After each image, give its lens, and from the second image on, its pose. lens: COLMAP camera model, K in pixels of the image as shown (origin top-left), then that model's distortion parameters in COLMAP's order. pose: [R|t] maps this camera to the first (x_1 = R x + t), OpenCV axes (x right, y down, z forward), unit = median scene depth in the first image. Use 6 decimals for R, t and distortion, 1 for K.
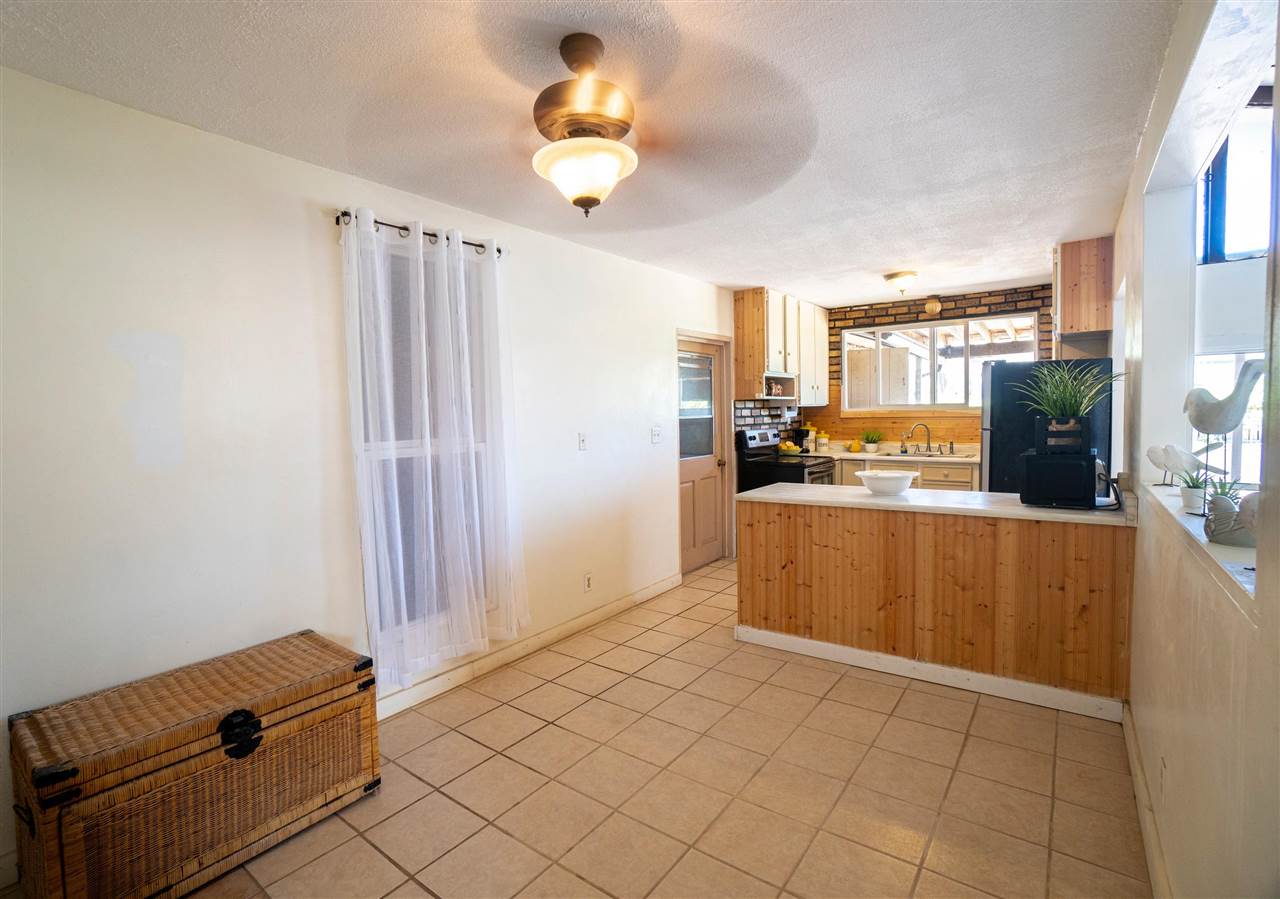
lens RADIAL K [[590.0, 0, 634.7], [0, 590.0, 449.7], [0, 0, 1]] dist [-0.046539, 0.001807]
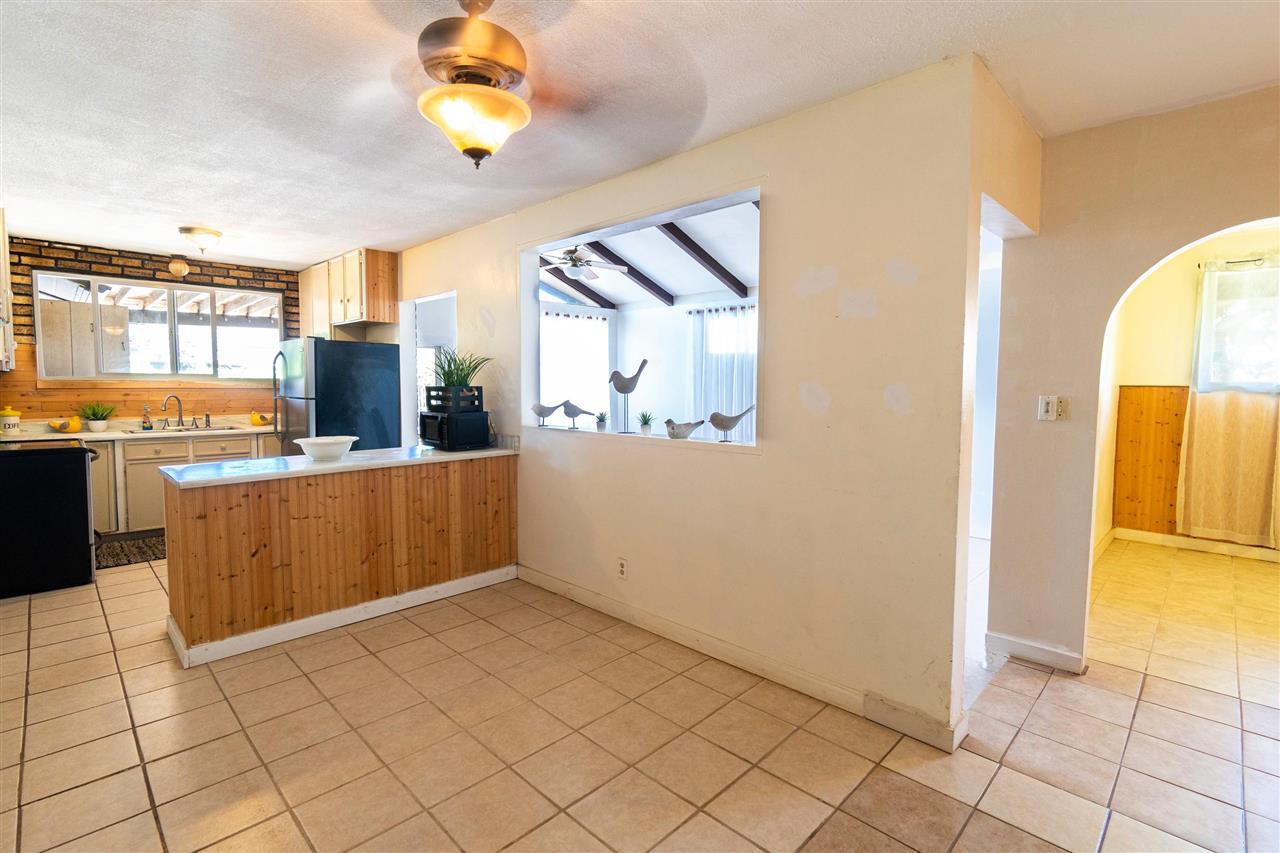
lens RADIAL K [[571.7, 0, 634.5], [0, 571.7, 424.8], [0, 0, 1]] dist [-0.029499, 0.005776]
pose [[0.146142, -0.049184, 0.988040, -0.368555], [0.049846, 0.997861, 0.042300, -0.000230], [-0.988007, 0.043068, 0.148281, 0.232384]]
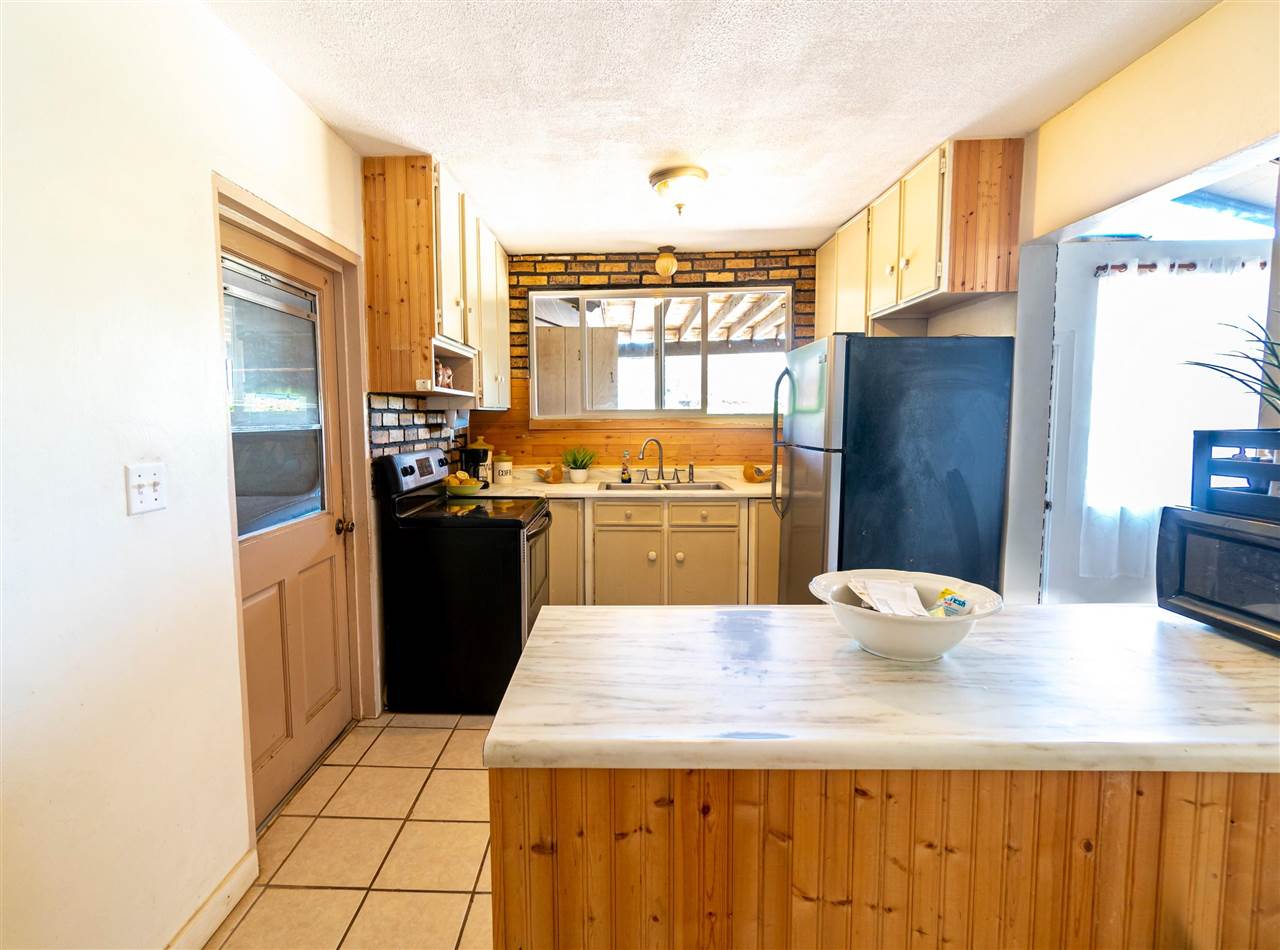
lens RADIAL K [[630.0, 0, 599.6], [0, 630.0, 472.2], [0, 0, 1]] dist [-0.004232, 0.001406]
pose [[0.834950, -0.034207, 0.549262, 0.054650], [0.025668, 0.999401, 0.023222, -0.033750], [-0.549727, -0.005291, 0.835328, 0.592571]]
